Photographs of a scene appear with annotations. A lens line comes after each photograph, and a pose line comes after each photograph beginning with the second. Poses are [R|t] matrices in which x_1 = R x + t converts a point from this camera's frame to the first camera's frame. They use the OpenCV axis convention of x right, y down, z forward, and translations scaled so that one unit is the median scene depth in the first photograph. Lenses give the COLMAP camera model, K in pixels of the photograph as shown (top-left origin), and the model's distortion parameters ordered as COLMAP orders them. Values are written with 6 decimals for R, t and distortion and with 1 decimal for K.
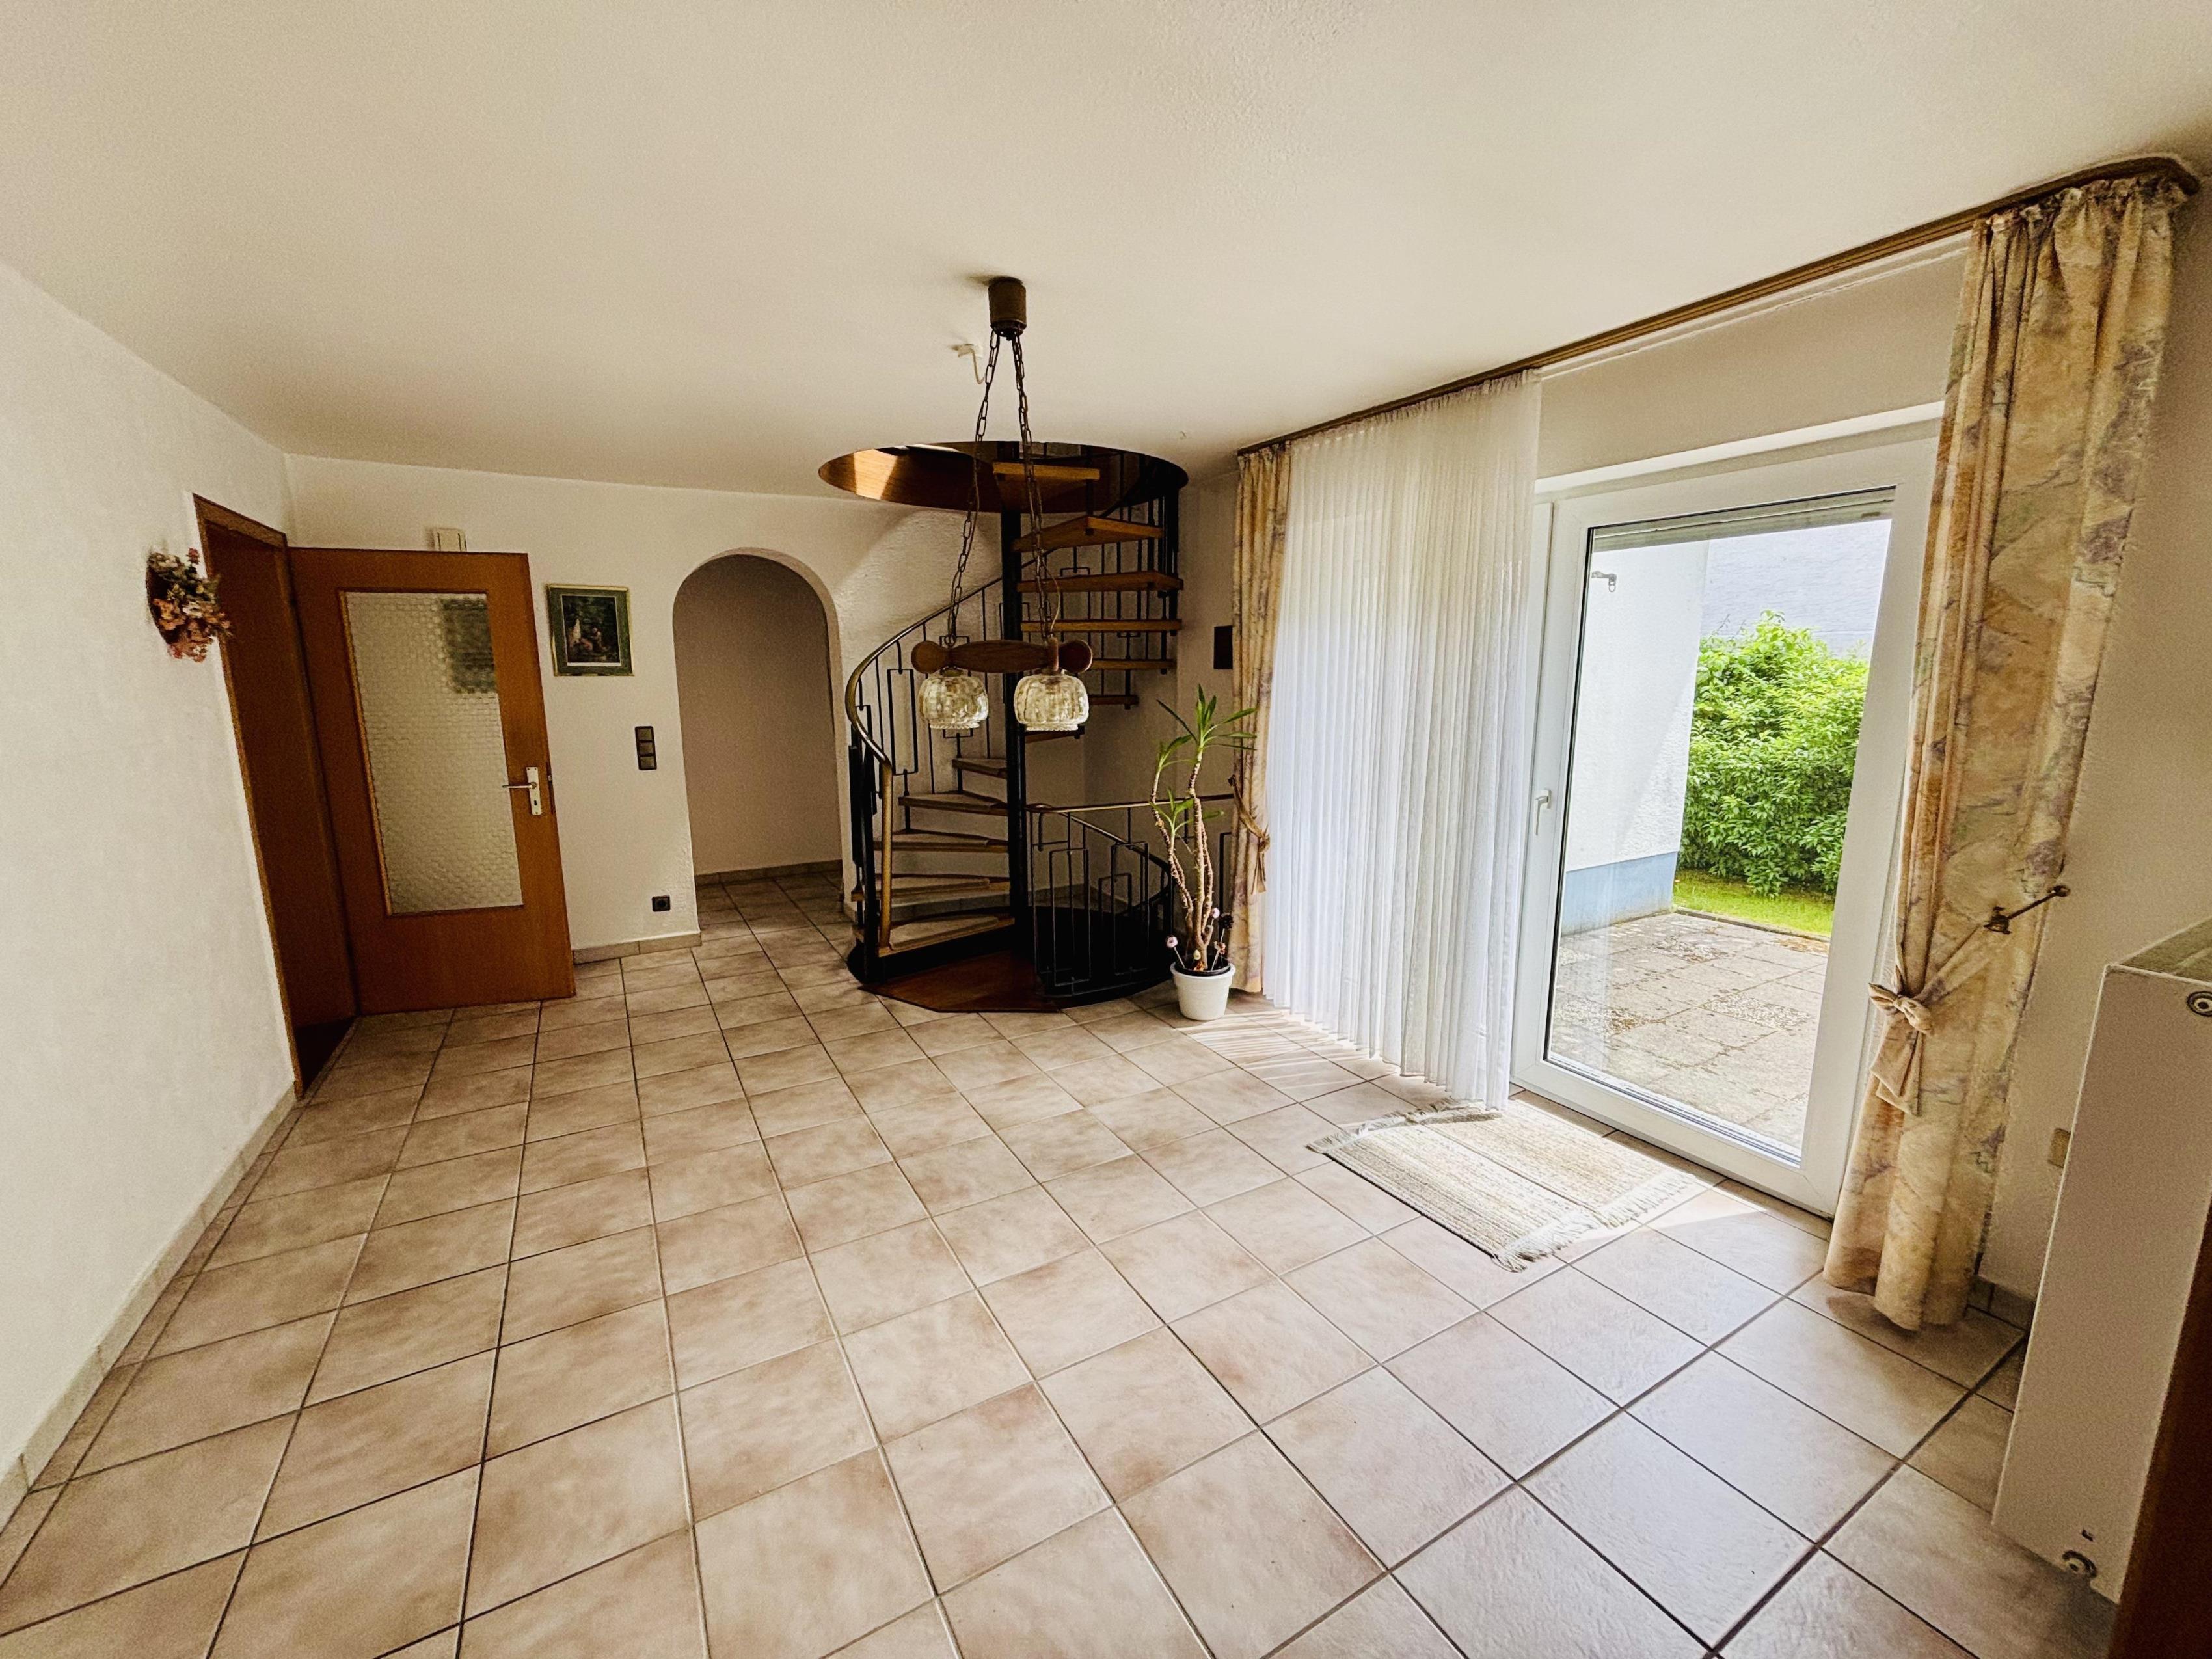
lens RADIAL K [[891.3, 0, 1098.5], [0, 891.3, 821.7], [0, 0, 1]] dist [0.001105, 0.000071]
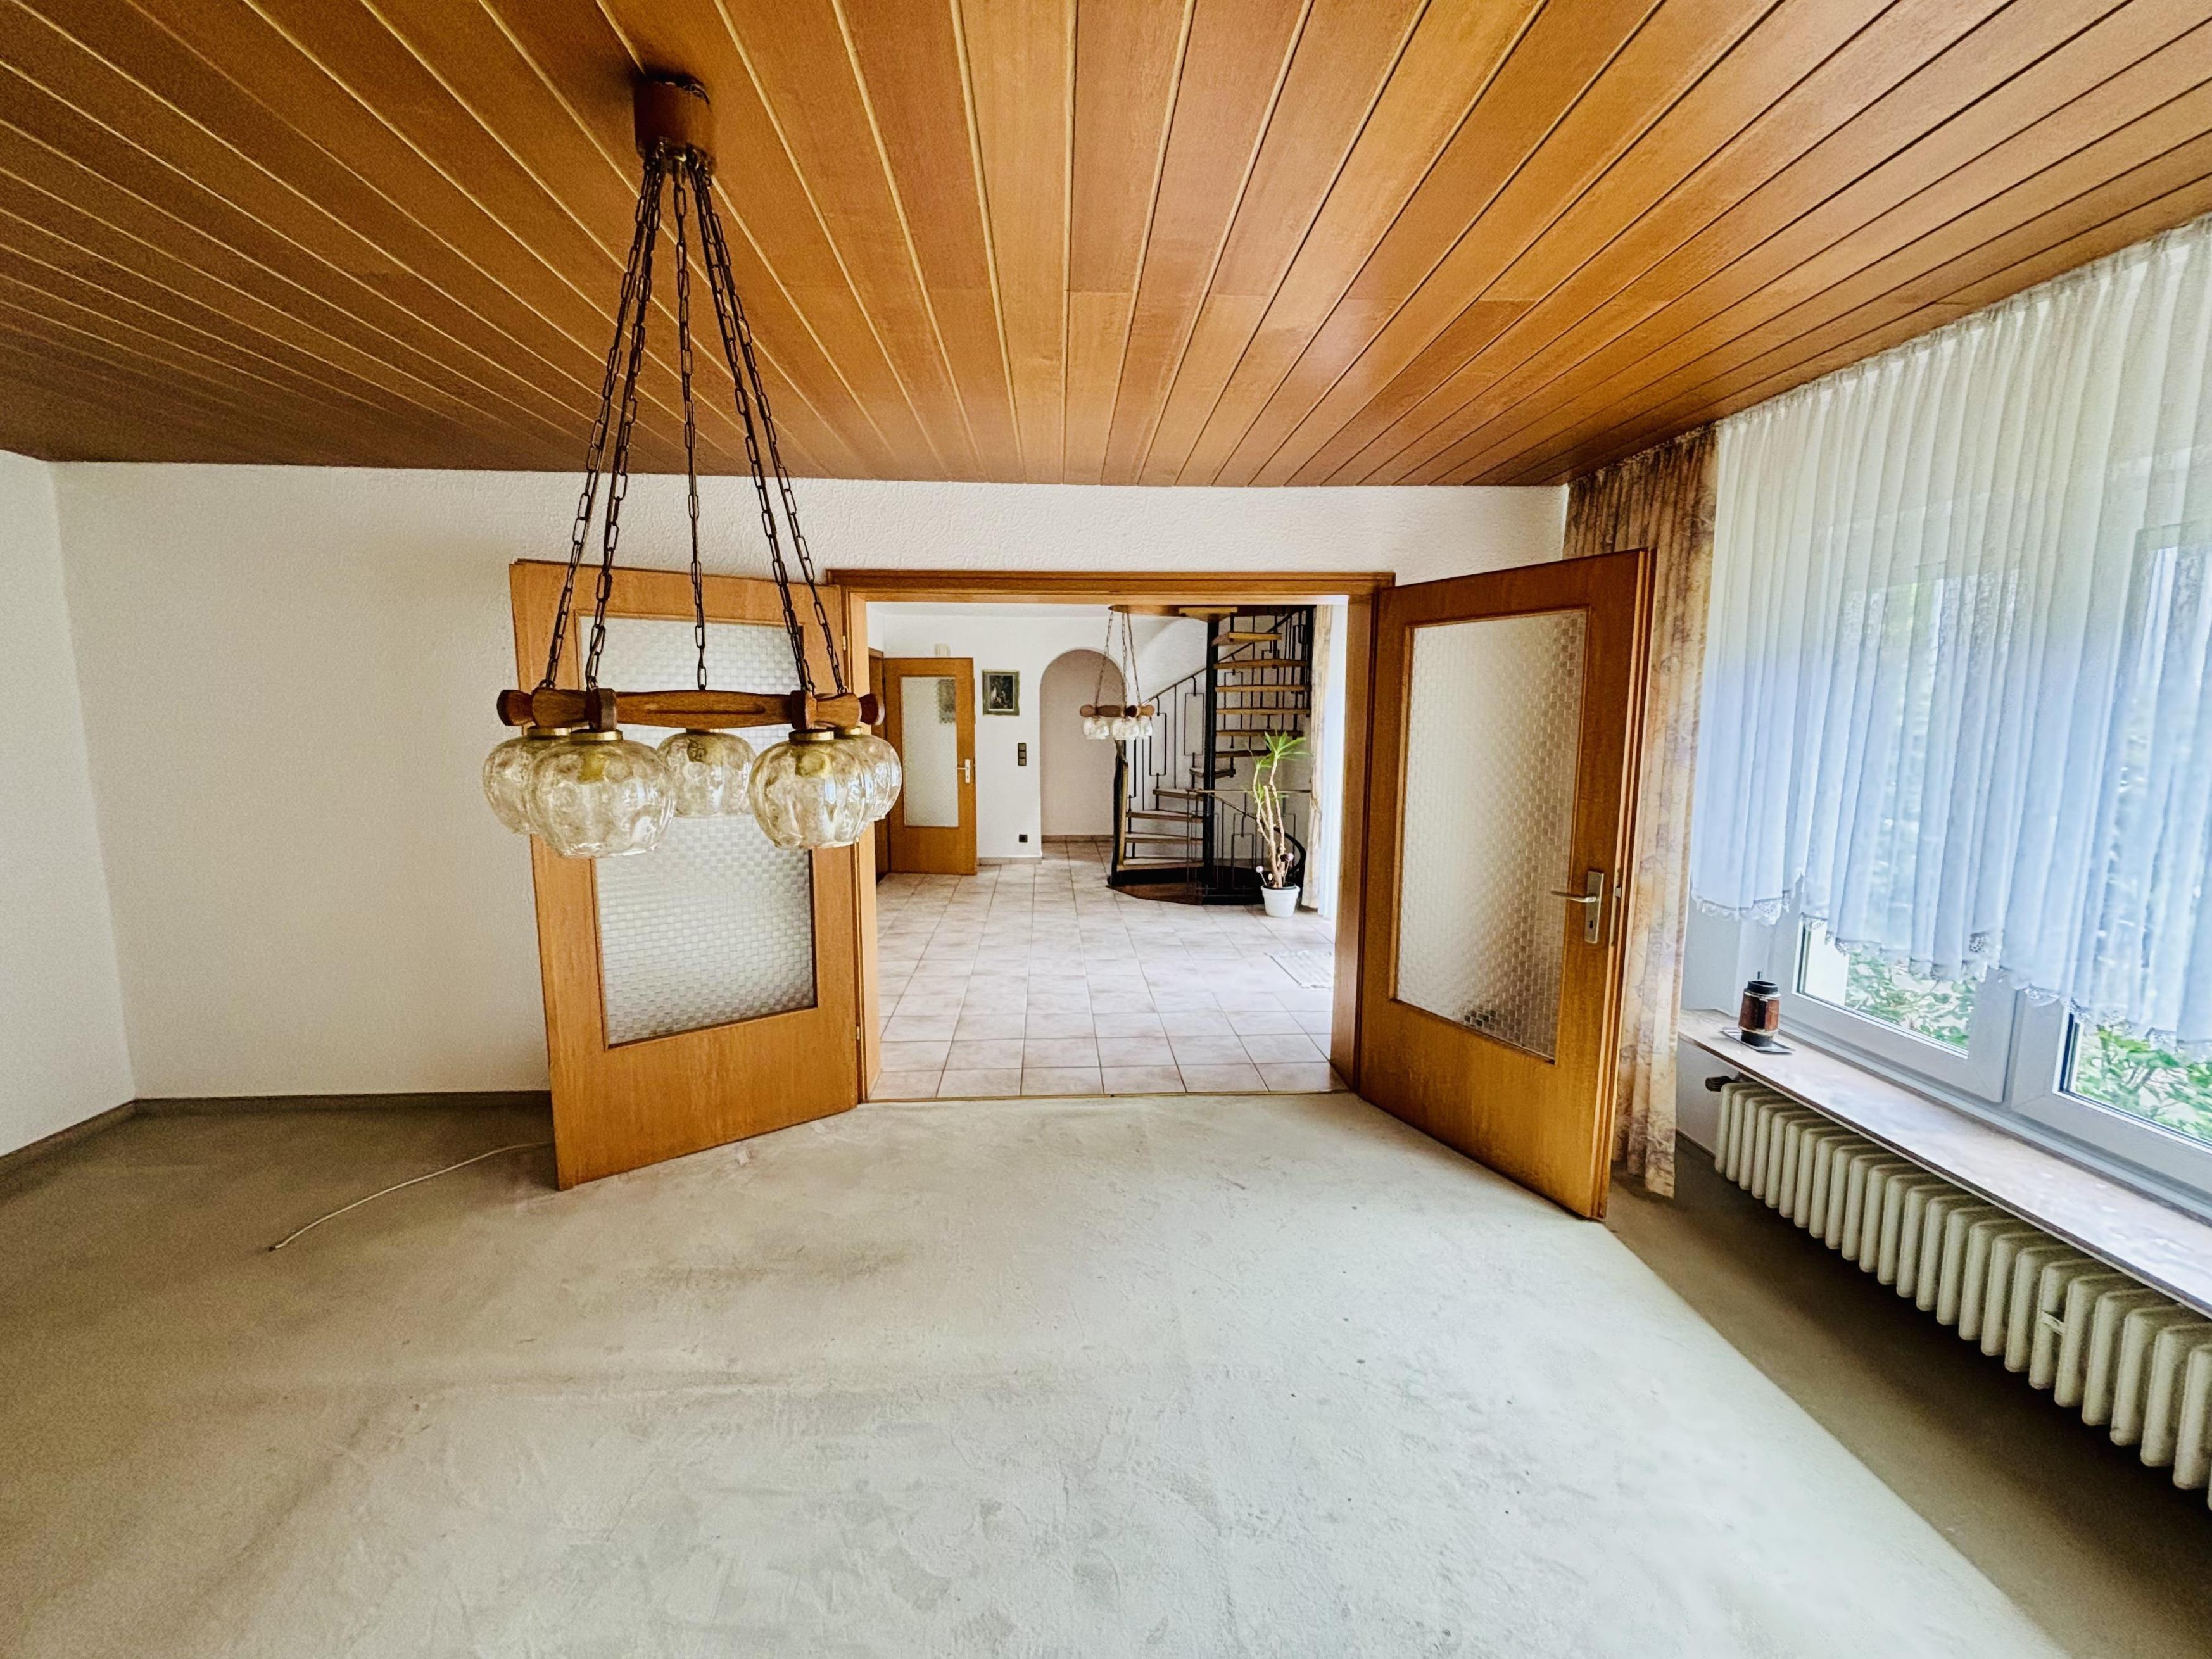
lens RADIAL K [[891.3, 0, 1098.5], [0, 891.3, 821.7], [0, 0, 1]] dist [0.001105, 0.000071]
pose [[0.895907, 0.062196, -0.439867, 0.554792], [-0.081130, 0.996406, -0.024353, 0.107781], [0.436771, 0.057504, 0.897733, -0.714574]]
